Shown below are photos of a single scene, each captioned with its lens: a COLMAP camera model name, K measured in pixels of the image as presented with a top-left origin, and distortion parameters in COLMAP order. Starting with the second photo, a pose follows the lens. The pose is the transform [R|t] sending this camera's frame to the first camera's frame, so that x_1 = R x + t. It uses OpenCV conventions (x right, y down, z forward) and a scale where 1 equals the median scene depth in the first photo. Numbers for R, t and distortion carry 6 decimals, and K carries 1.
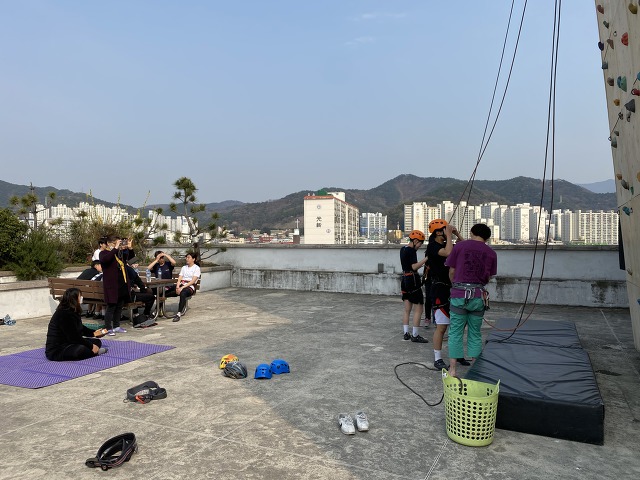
lens RADIAL K [[488.4, 0, 314.6], [0, 488.4, 240.3], [0, 0, 1]] dist [0.043000, -0.053348]
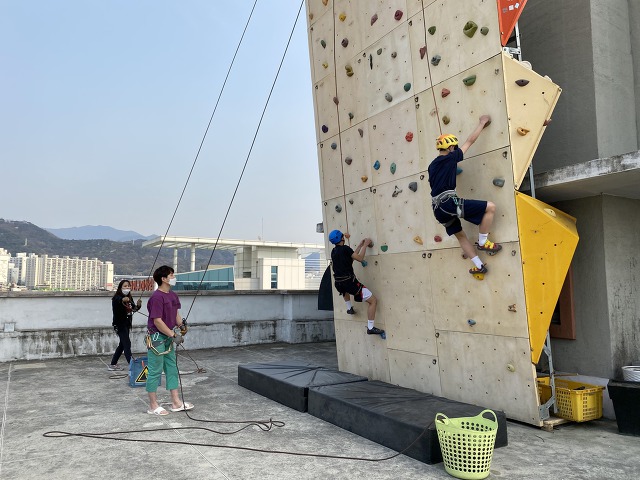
lens RADIAL K [[488.4, 0, 323.0], [0, 488.4, 241.9], [0, 0, 1]] dist [0.043000, -0.053348]
pose [[0.529570, 0.076632, 0.844798, -0.209039], [-0.002081, 0.996025, -0.089045, -0.001981], [-0.848264, 0.045398, 0.527624, 0.166726]]
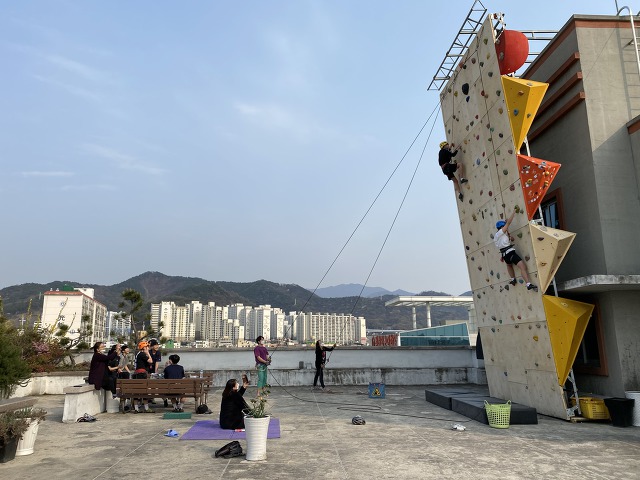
lens RADIAL K [[488.4, 0, 319.4], [0, 488.4, 233.6], [0, 0, 1]] dist [0.043000, -0.053348]
pose [[0.869311, 0.098854, 0.484279, -0.458407], [0.007003, 0.977234, -0.212049, -0.009946], [-0.494216, 0.187728, 0.848828, -0.219993]]
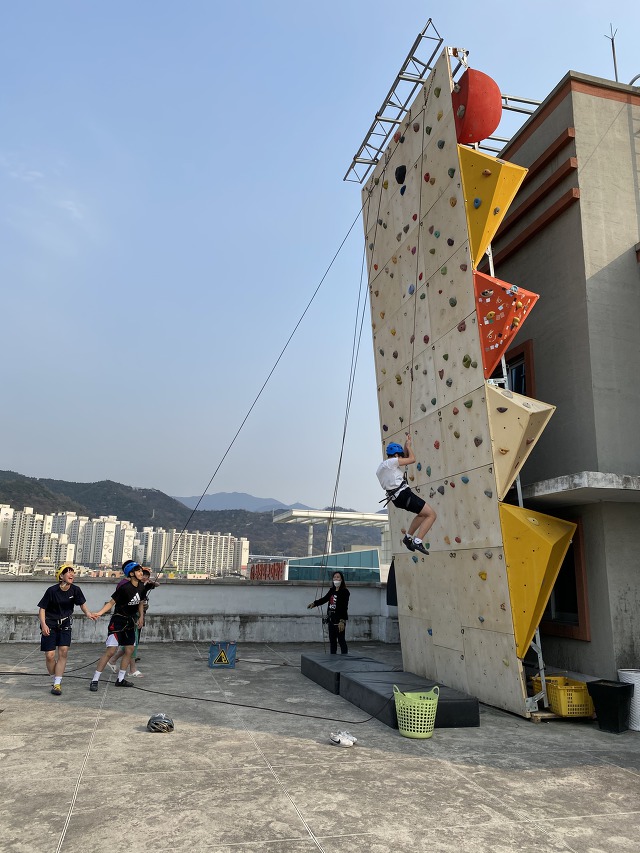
lens RADIAL K [[650.9, 0, 325.4], [0, 650.9, 413.3], [0, 0, 1]] dist [0.043000, -0.053348]
pose [[0.748142, 0.173221, 0.640530, -0.313790], [-0.024929, 0.971980, -0.233739, -0.011316], [-0.663071, 0.158902, 0.731497, -0.086393]]
